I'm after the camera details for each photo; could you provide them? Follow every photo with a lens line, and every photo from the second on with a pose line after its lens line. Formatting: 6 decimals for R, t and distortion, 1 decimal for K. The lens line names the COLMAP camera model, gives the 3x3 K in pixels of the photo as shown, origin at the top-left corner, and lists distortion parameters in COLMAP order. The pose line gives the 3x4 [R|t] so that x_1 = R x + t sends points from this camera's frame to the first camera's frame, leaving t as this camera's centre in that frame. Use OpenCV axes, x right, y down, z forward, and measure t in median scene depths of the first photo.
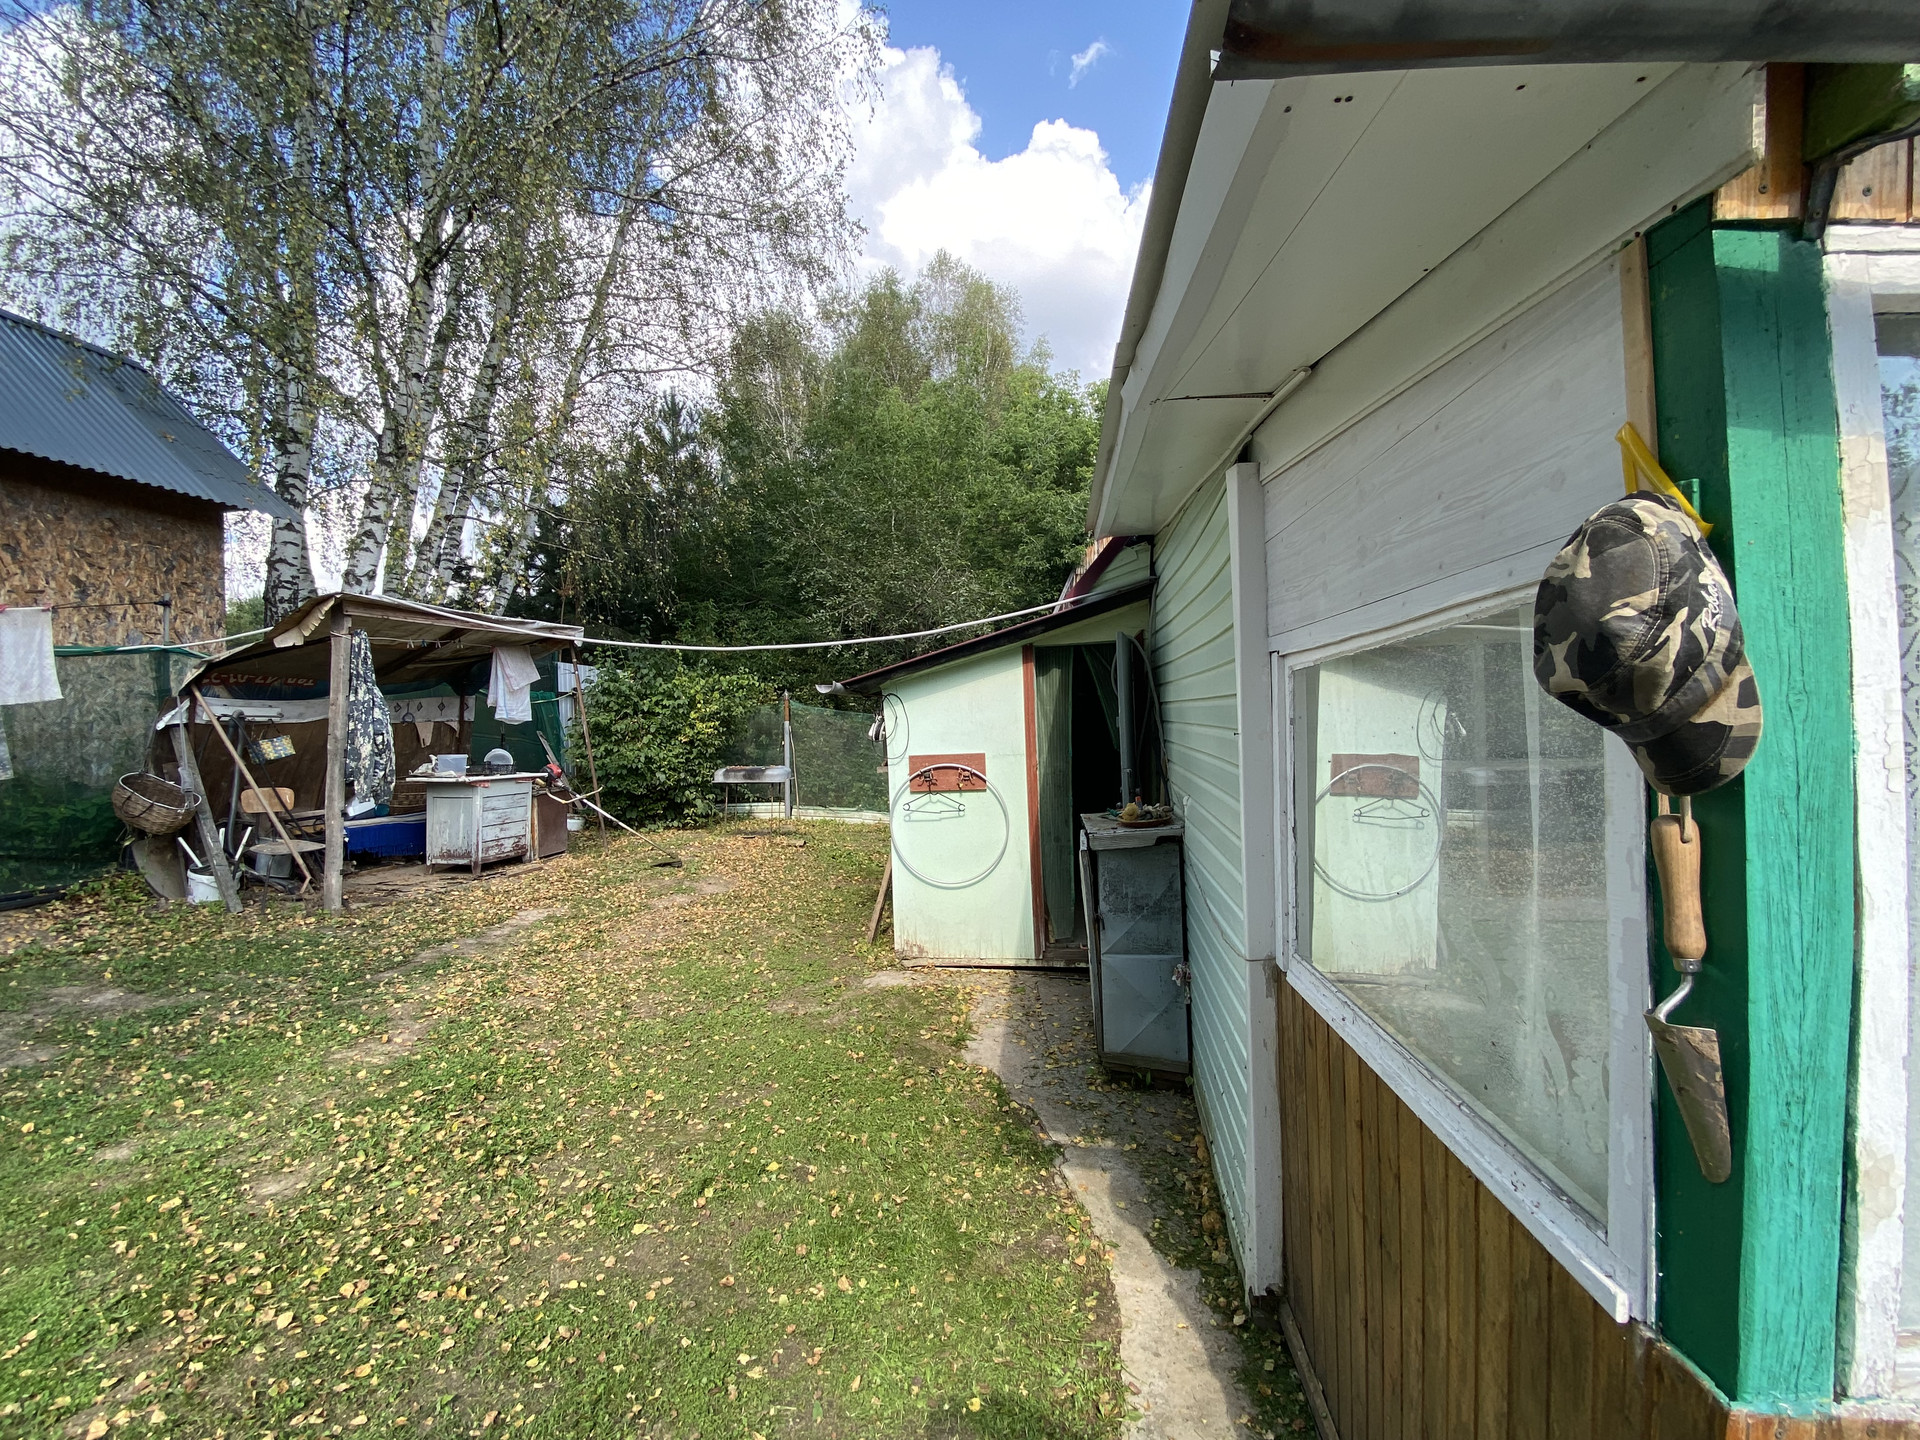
lens RADIAL K [[783.1, 0, 952.0], [0, 783.1, 713.7], [0, 0, 1]] dist [0.014807, -0.016887]
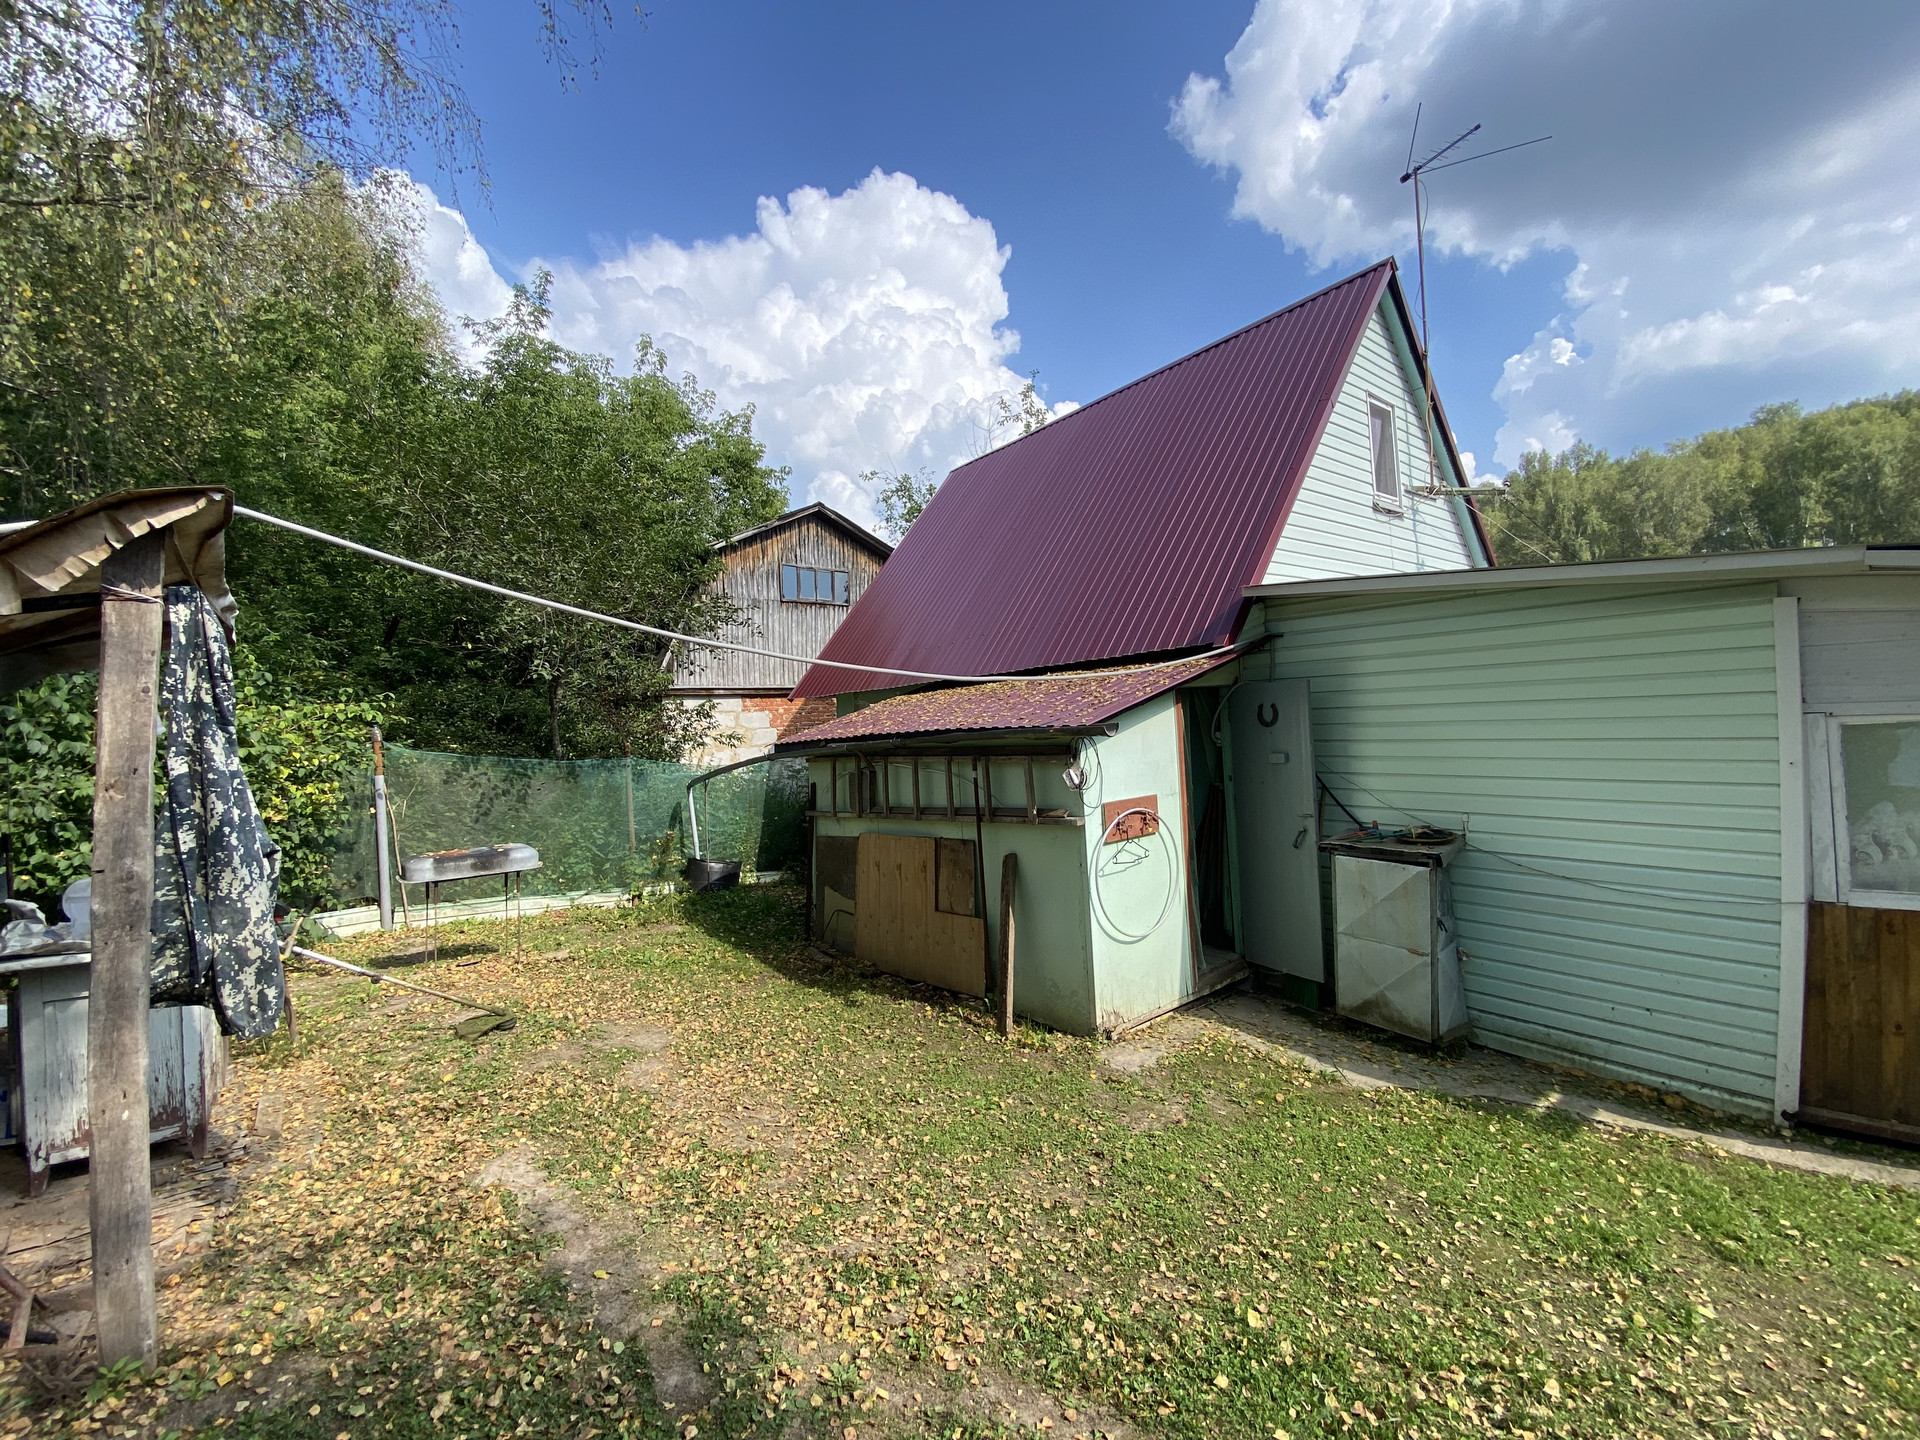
lens RADIAL K [[783.1, 0, 955.3], [0, 783.1, 717.2], [0, 0, 1]] dist [0.014807, -0.016887]
pose [[0.679651, 0.002084, 0.733533, -0.847987], [0.023089, 0.999440, -0.024232, -0.028294], [-0.733172, 0.033405, 0.679222, 0.511979]]
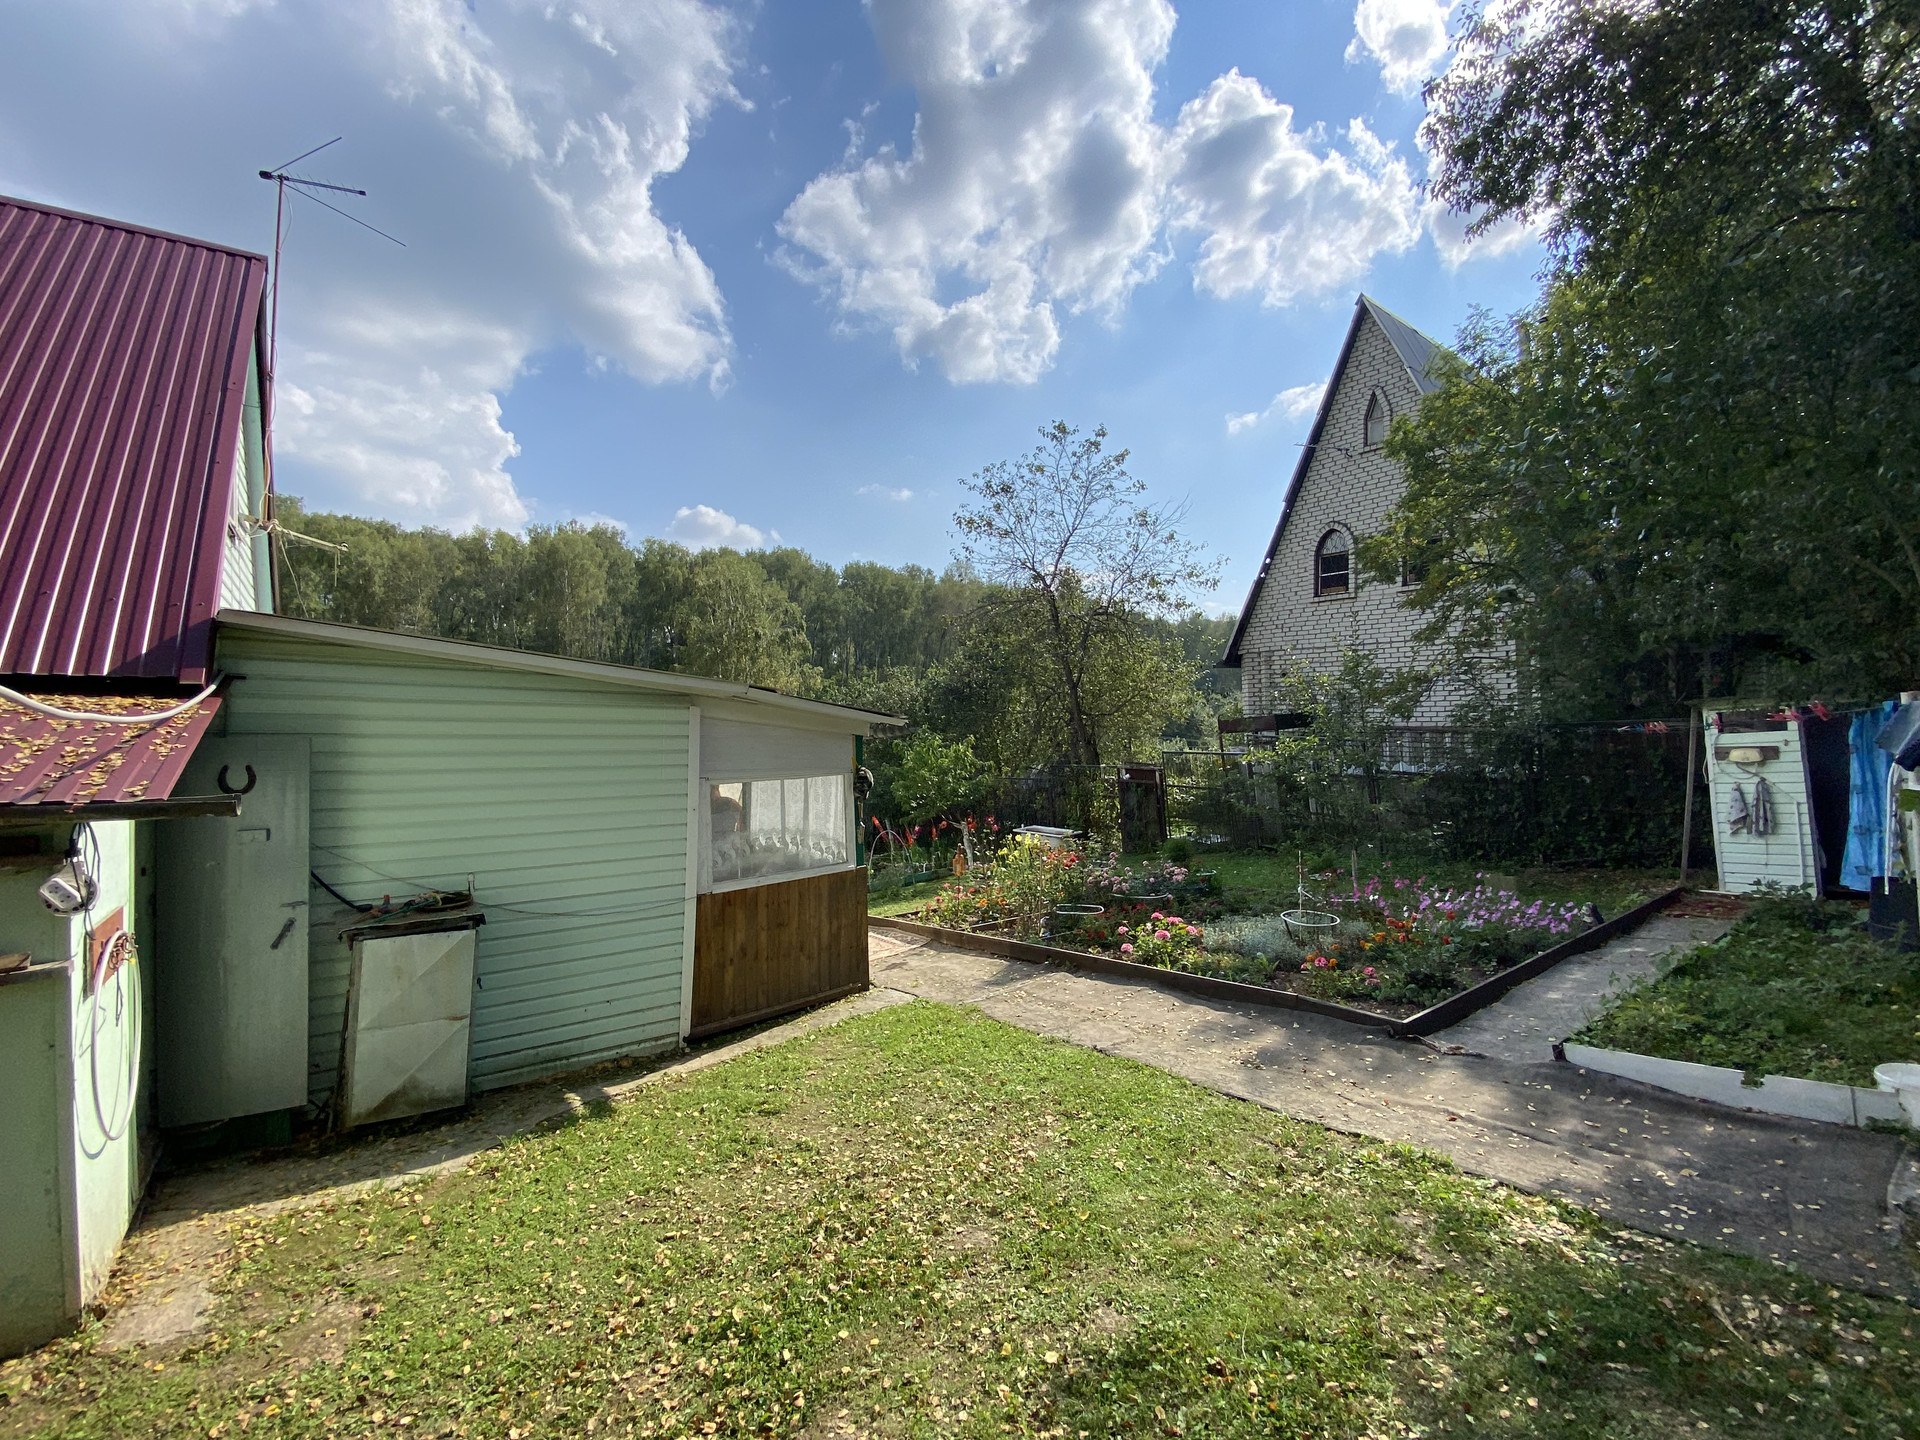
lens RADIAL K [[783.1, 0, 954.1], [0, 783.1, 717.2], [0, 0, 1]] dist [0.014807, -0.016887]
pose [[-0.718840, 0.054033, 0.693072, -0.881277], [0.024122, 0.998313, -0.052811, -0.051196], [-0.694757, -0.021244, -0.718931, 0.981617]]
